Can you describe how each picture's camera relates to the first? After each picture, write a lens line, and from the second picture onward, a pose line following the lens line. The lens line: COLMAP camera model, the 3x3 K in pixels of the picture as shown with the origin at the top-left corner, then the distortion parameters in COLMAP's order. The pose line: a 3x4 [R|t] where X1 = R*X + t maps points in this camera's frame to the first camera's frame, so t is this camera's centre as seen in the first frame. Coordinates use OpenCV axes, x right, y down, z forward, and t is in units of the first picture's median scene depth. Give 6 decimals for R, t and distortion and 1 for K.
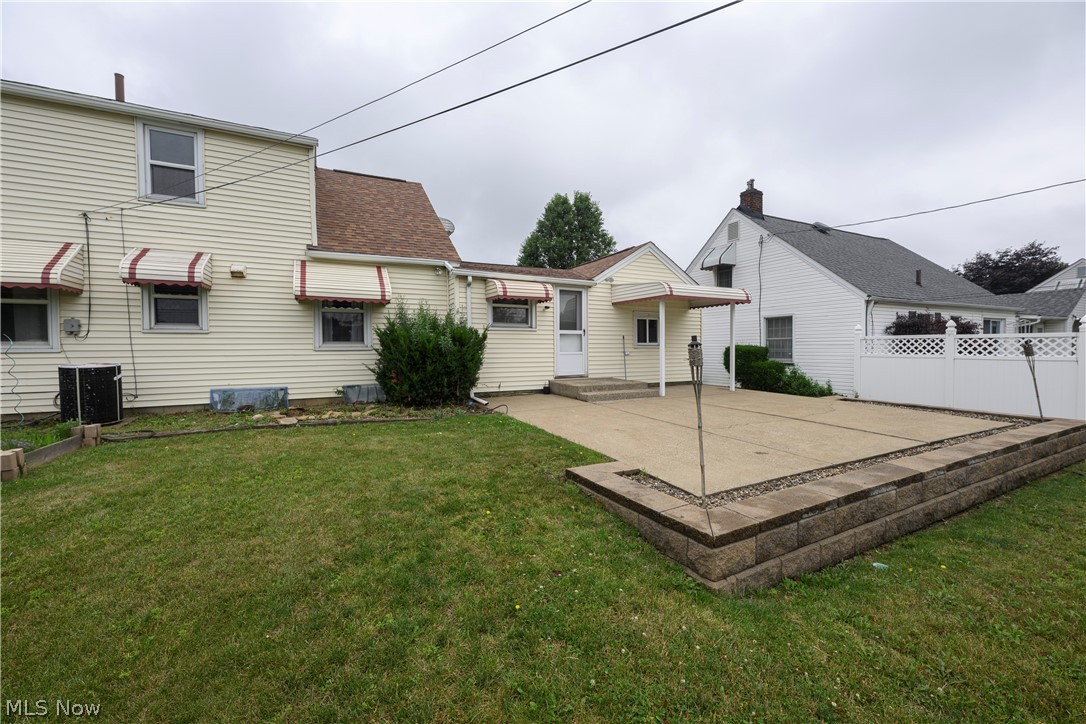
lens RADIAL K [[438.7, 0, 537.9], [0, 438.7, 357.9], [0, 0, 1]] dist [-0.002603, 0.001308]
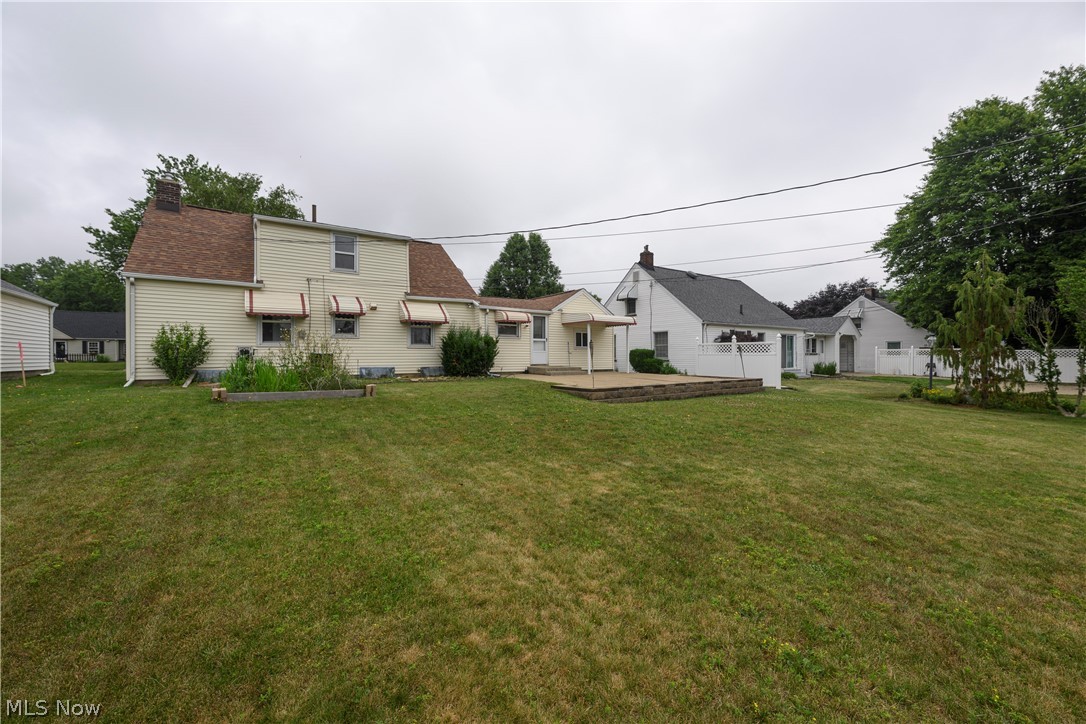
lens RADIAL K [[438.7, 0, 538.5], [0, 438.7, 357.7], [0, 0, 1]] dist [-0.002603, 0.001308]
pose [[0.991300, 0.002946, 0.131587, -0.157809], [0.000002, 0.999749, -0.022397, 0.052340], [-0.131620, 0.022203, 0.991052, -0.740788]]
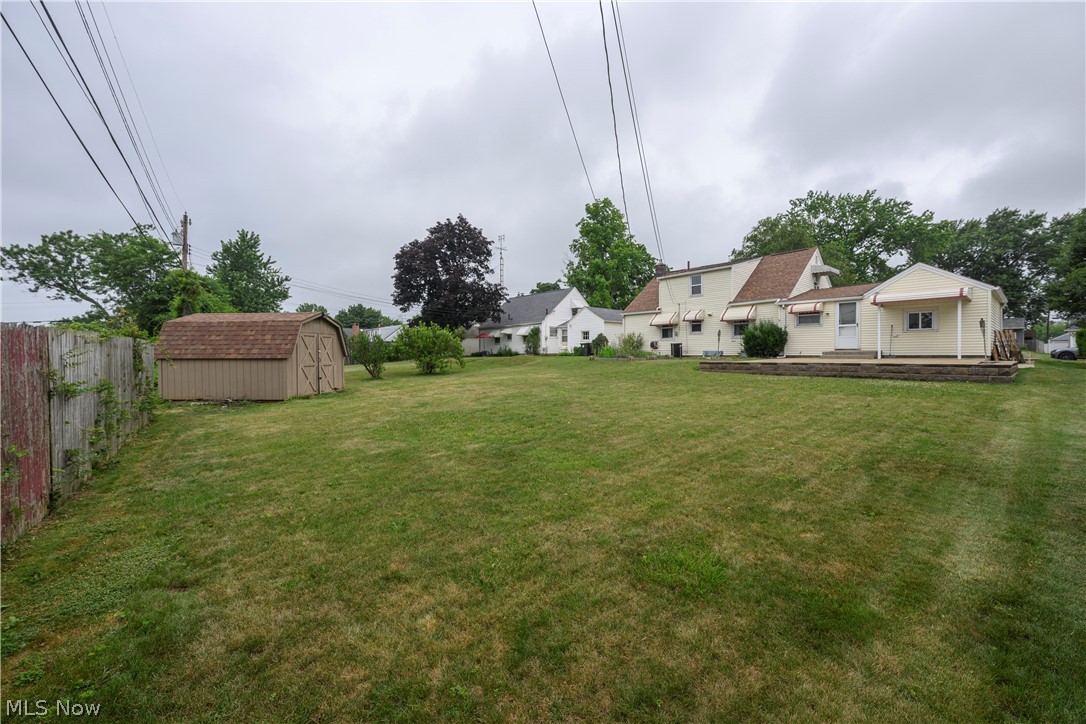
lens RADIAL K [[438.7, 0, 539.3], [0, 438.7, 361.6], [0, 0, 1]] dist [-0.002603, 0.001308]
pose [[0.233824, 0.021148, -0.972049, 1.550736], [-0.016531, 0.999705, 0.017773, 0.082291], [0.972138, 0.011913, 0.234104, -0.689869]]
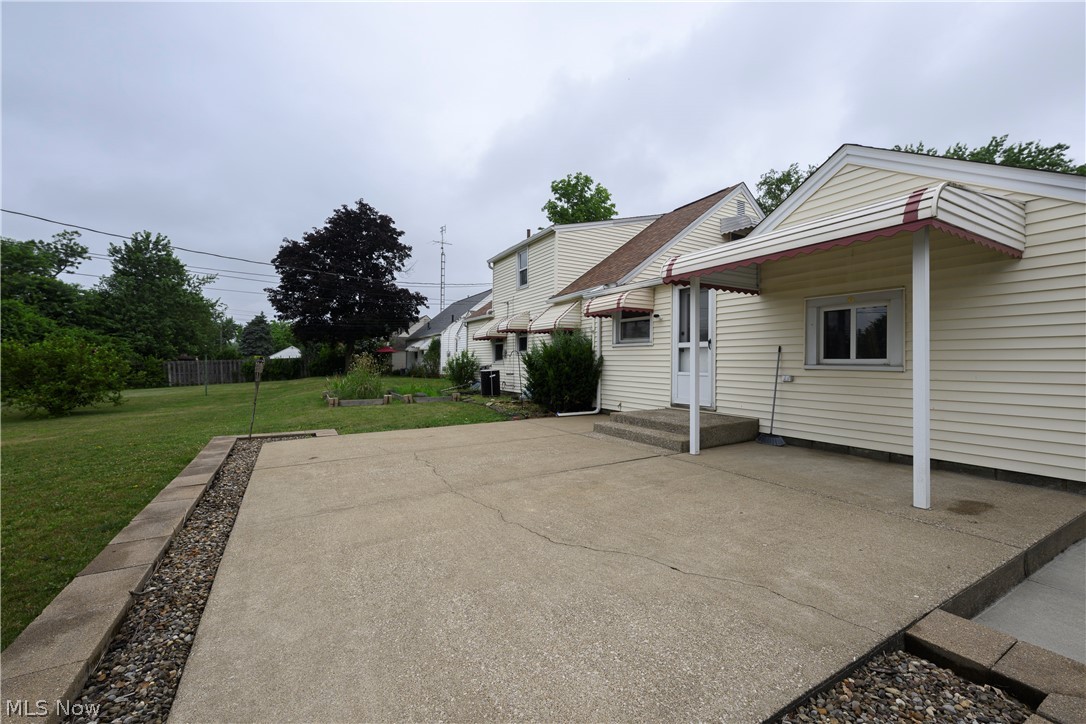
lens RADIAL K [[438.7, 0, 540.2], [0, 438.7, 361.5], [0, 0, 1]] dist [-0.002603, 0.001308]
pose [[0.020186, 0.003825, -0.999789, 0.771975], [-0.029343, 0.999564, 0.003232, -0.025964], [0.999366, 0.029272, 0.020289, 0.726050]]
